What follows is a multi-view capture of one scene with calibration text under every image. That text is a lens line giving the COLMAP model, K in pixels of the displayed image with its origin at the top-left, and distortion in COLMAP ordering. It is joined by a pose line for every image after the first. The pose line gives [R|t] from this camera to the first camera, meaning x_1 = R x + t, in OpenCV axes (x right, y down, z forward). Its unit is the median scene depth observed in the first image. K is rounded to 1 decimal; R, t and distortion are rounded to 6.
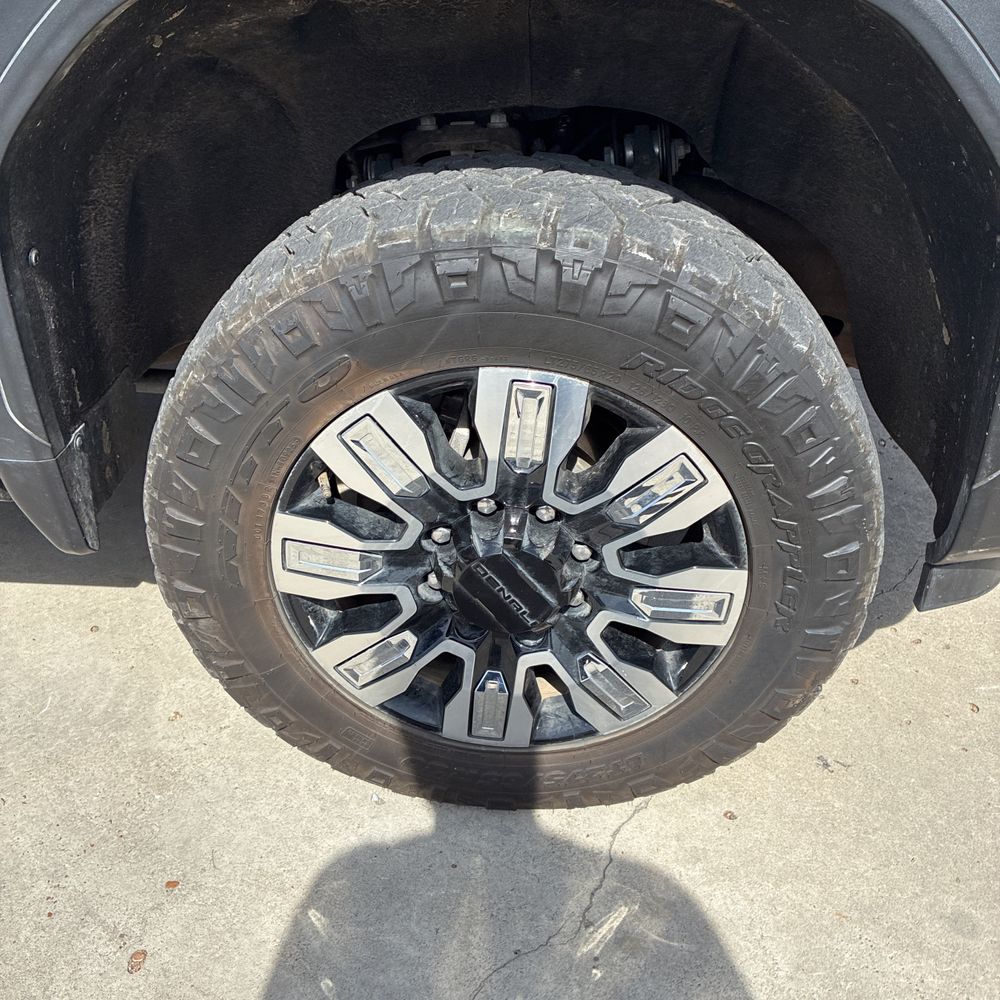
lens RADIAL K [[1020.4, 0, 497.5], [0, 1020.4, 492.9], [0, 0, 1]] dist [0.026123, 0.000000]
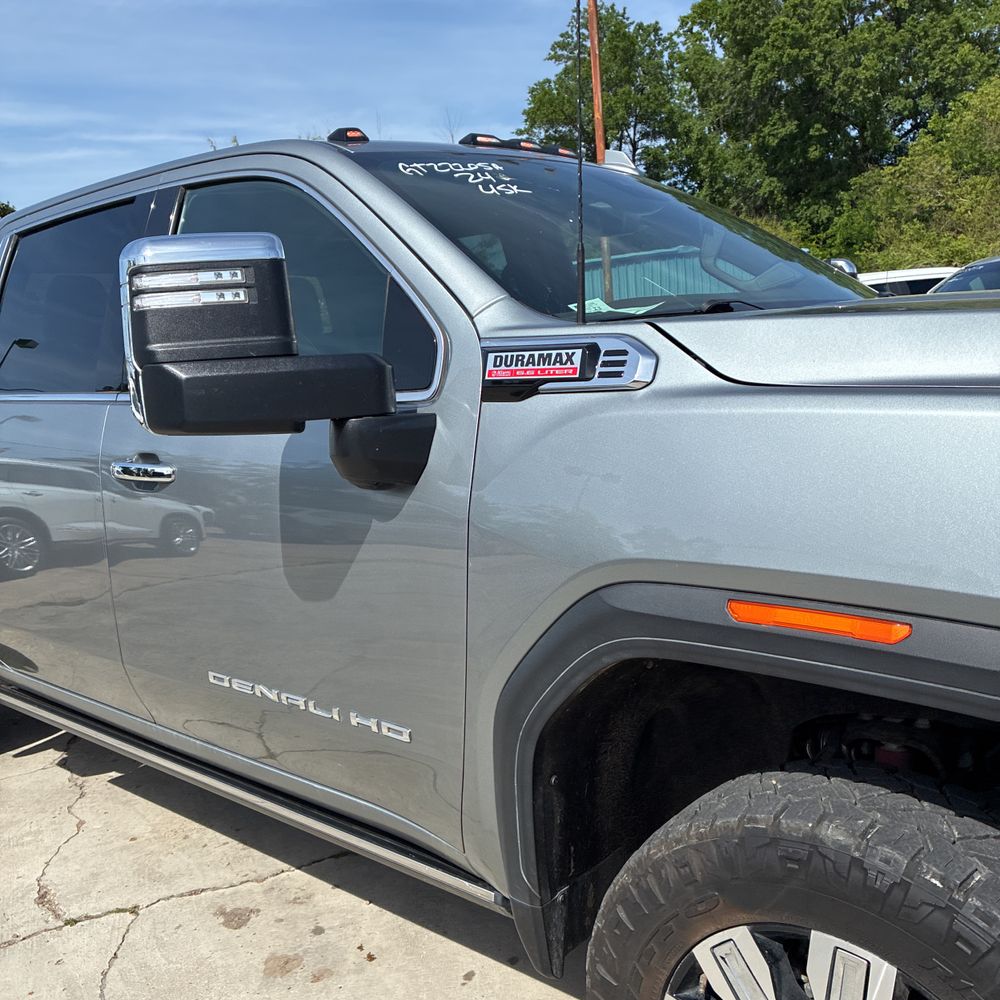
lens RADIAL K [[1020.4, 0, 494.4], [0, 1020.4, 518.1], [0, 0, 1]] dist [0.026123, 0.000000]
pose [[0.799652, 0.054304, -0.598003, 0.425837], [-0.272272, 0.920428, -0.280501, -0.129398], [0.535186, 0.387122, 0.750808, -0.437898]]
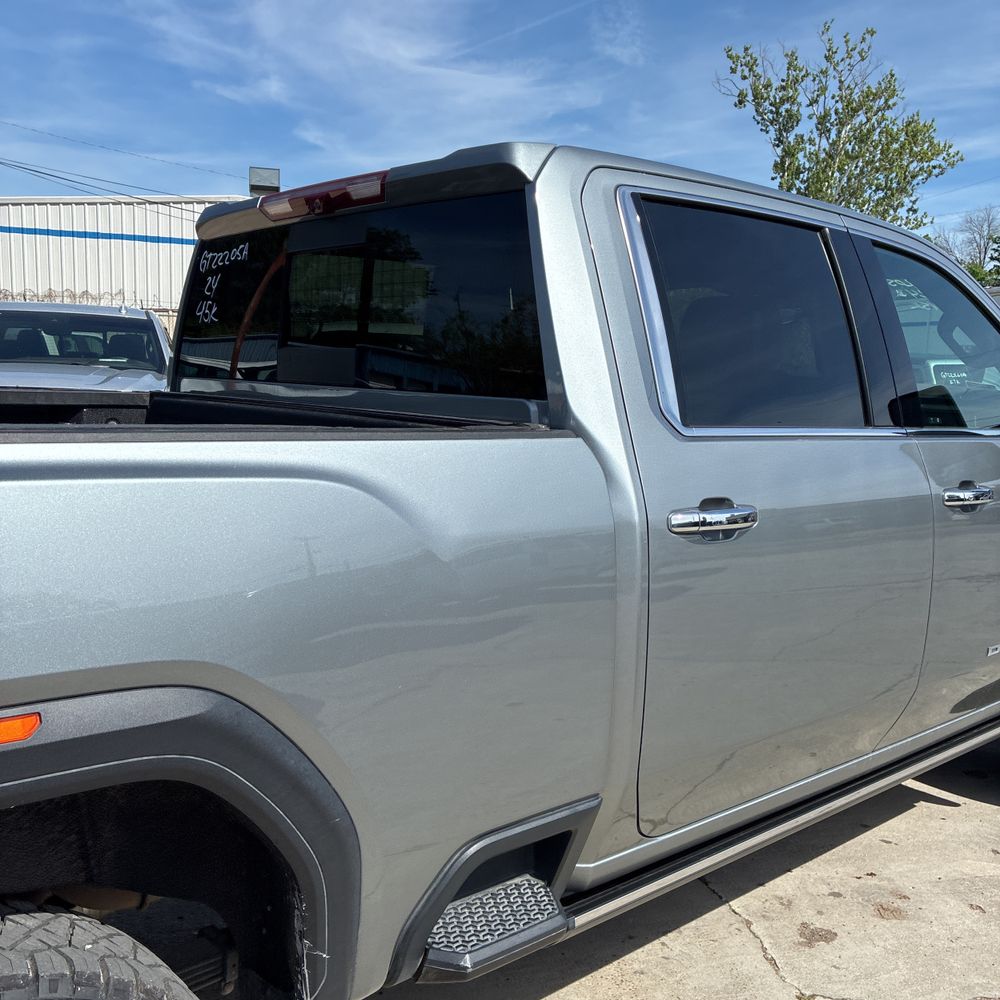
lens RADIAL K [[1020.4, 0, 479.9], [0, 1020.4, 548.4], [0, 0, 1]] dist [0.026123, 0.000000]
pose [[0.704982, -0.092552, 0.703160, -4.284290], [0.354550, 0.904661, -0.236395, -0.356234], [-0.614243, 0.415960, 0.670584, -0.113876]]
